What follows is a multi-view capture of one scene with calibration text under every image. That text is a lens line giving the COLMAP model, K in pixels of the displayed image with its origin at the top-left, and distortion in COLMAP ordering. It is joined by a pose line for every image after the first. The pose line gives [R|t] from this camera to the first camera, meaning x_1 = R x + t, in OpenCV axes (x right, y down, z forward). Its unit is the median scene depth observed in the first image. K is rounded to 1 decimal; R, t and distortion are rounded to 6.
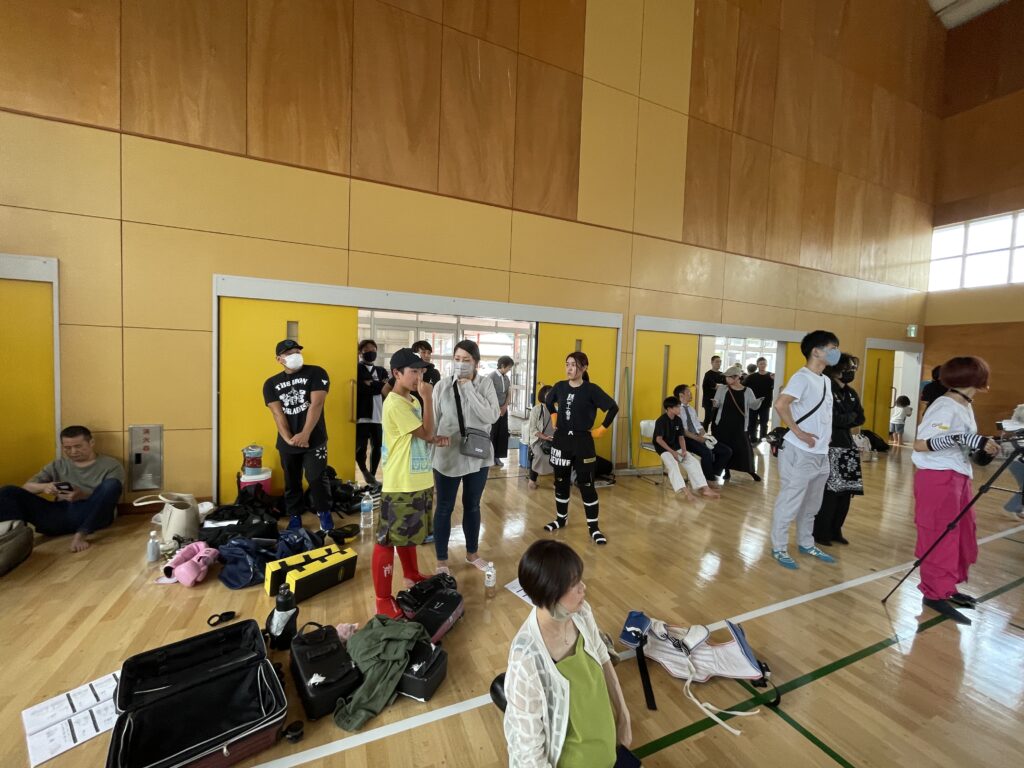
lens RADIAL K [[410.3, 0, 514.9], [0, 410.3, 381.7], [0, 0, 1]] dist [-0.000229, -0.000294]
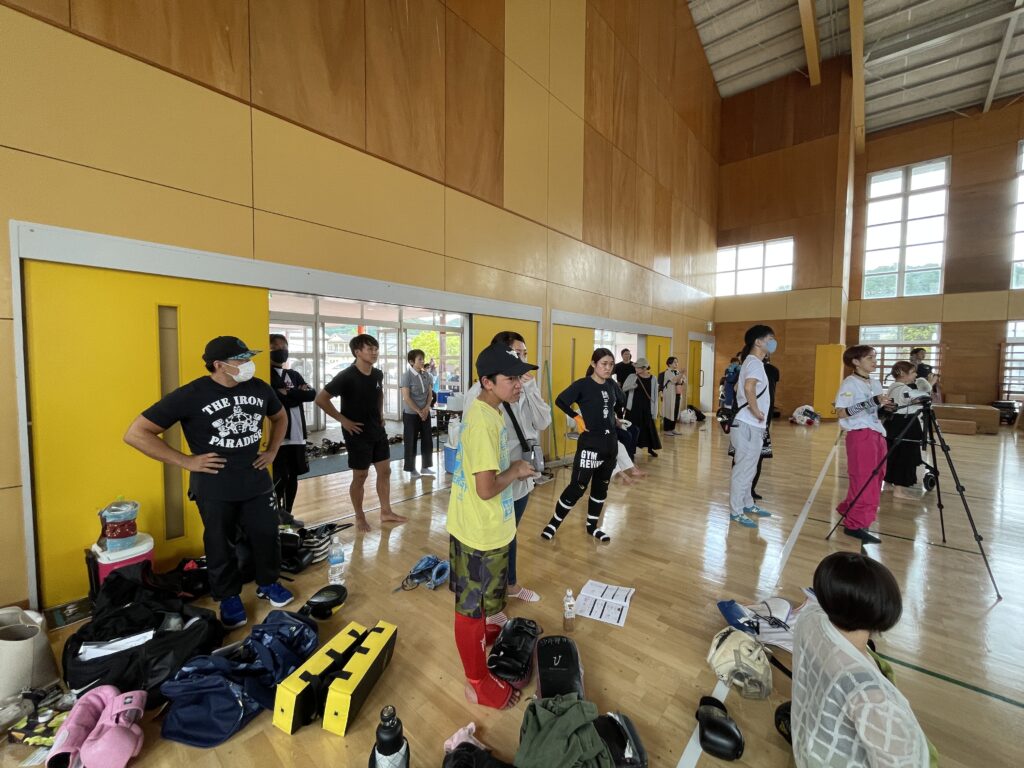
lens RADIAL K [[410.3, 0, 518.8], [0, 410.3, 381.2], [0, 0, 1]] dist [-0.000229, -0.000294]
pose [[0.907731, -0.050345, 0.416521, -0.251251], [0.044875, 0.998730, 0.022920, -0.012643], [-0.417146, -0.002113, 0.908837, 0.131924]]
